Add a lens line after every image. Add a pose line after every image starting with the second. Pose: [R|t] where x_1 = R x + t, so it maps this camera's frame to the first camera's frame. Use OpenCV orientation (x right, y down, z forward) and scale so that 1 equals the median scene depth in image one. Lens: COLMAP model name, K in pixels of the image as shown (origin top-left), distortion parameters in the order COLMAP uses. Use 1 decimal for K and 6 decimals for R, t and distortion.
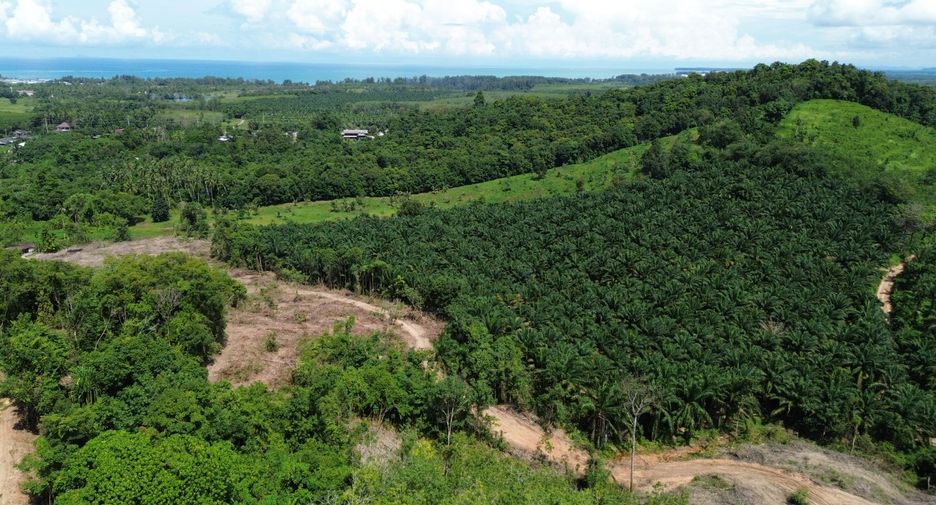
lens RADIAL K [[632.4, 0, 455.5], [0, 632.4, 253.5], [0, 0, 1]] dist [0.088124, -0.093659]
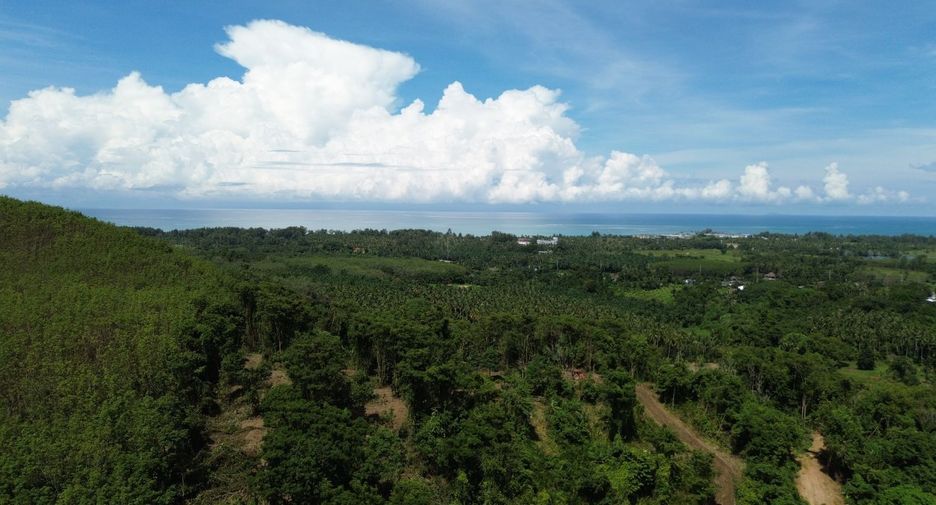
lens RADIAL K [[650.6, 0, 467.0], [0, 650.6, 243.7], [0, 0, 1]] dist [0.005810, -0.006222]
pose [[0.591569, 0.034338, -0.805523, 0.004344], [-0.232287, 0.963988, -0.129496, 0.023946], [0.772068, 0.263718, 0.578242, -0.102987]]
